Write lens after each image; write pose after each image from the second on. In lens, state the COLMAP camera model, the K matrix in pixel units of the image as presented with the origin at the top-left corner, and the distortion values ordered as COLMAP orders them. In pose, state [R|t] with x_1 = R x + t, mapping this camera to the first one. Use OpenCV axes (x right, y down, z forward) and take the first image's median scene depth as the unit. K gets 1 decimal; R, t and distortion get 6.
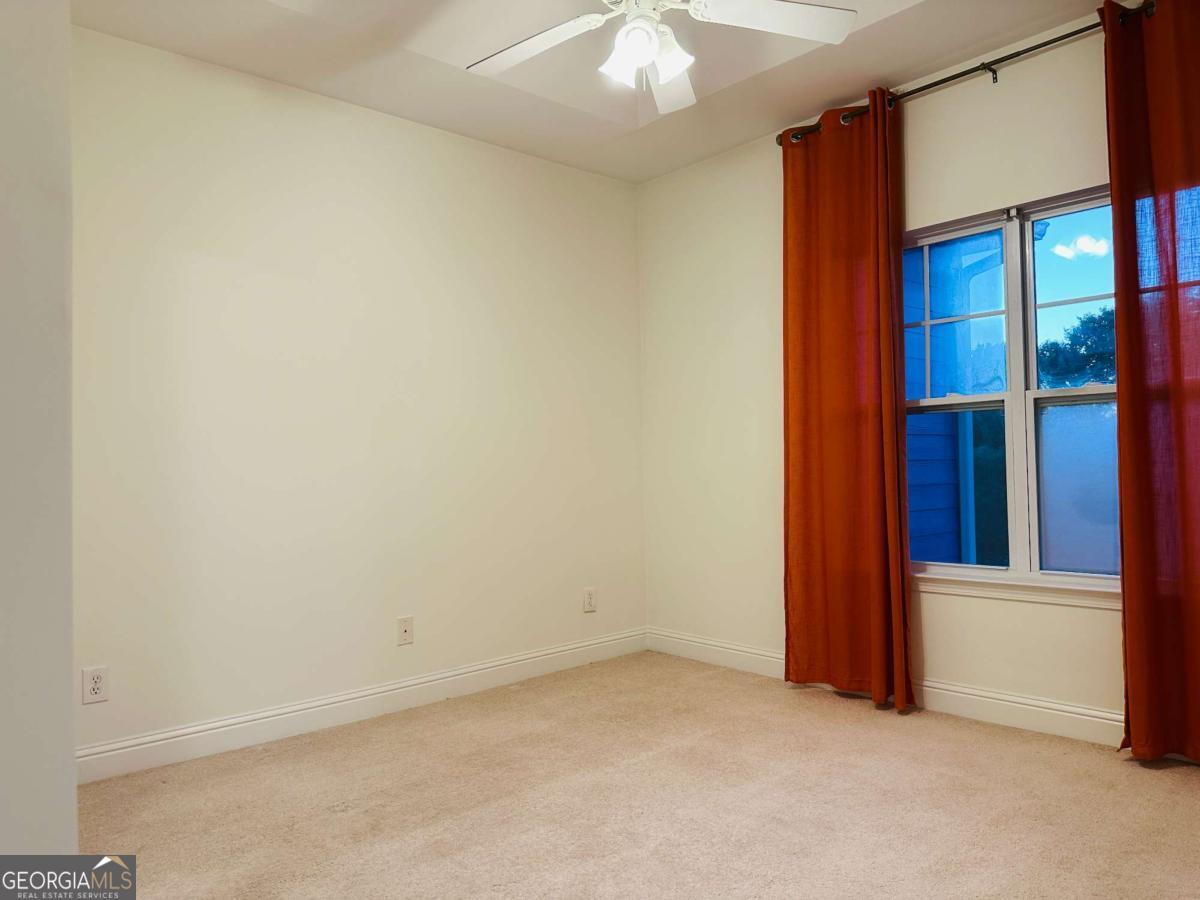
lens RADIAL K [[843.9, 0, 600.5], [0, 843.9, 449.7], [0, 0, 1]] dist [0.009322, -0.017176]
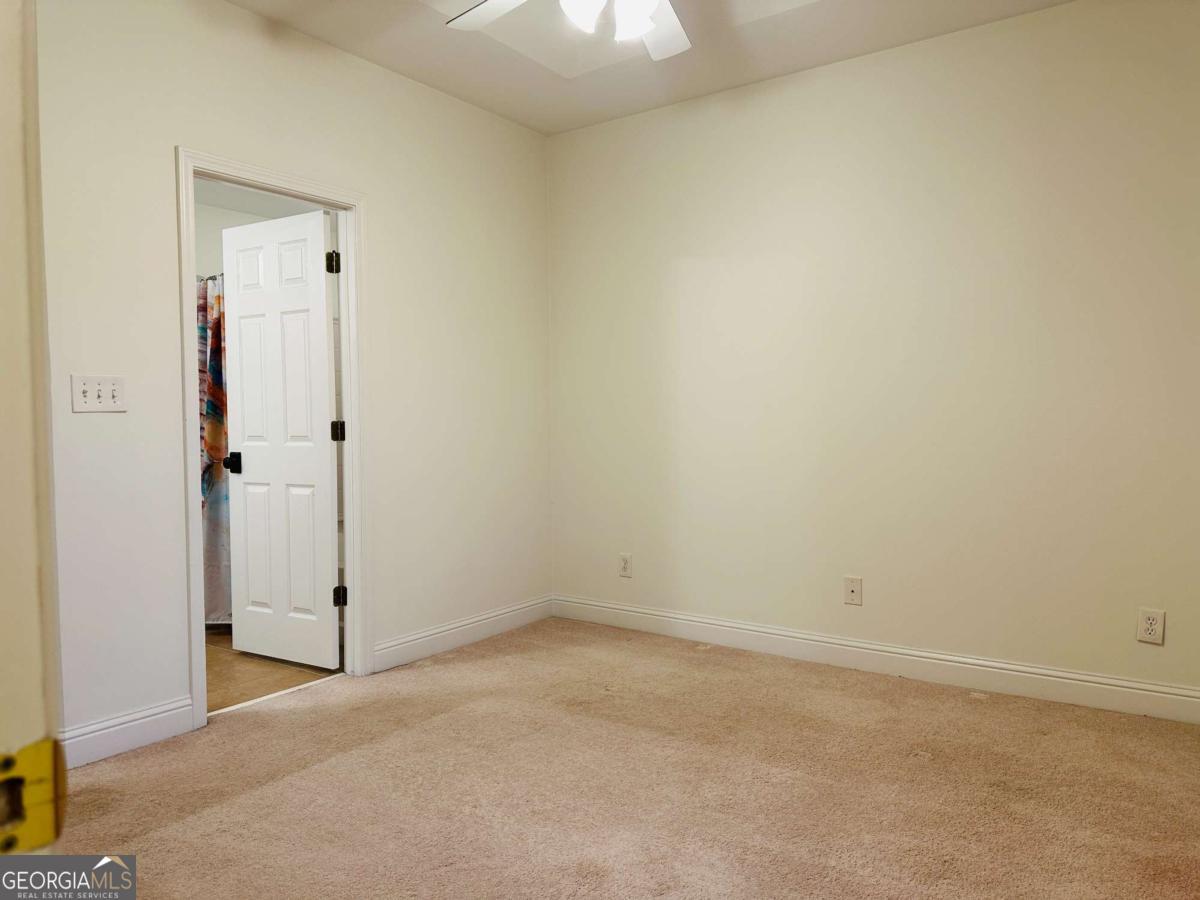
lens RADIAL K [[843.9, 0, 600.4], [0, 843.9, 450.7], [0, 0, 1]] dist [0.009322, -0.017176]
pose [[0.216342, 0.065083, -0.974146, 0.785876], [0.014600, 0.997448, 0.069882, -0.027468], [0.976208, -0.029341, 0.214840, 0.601014]]
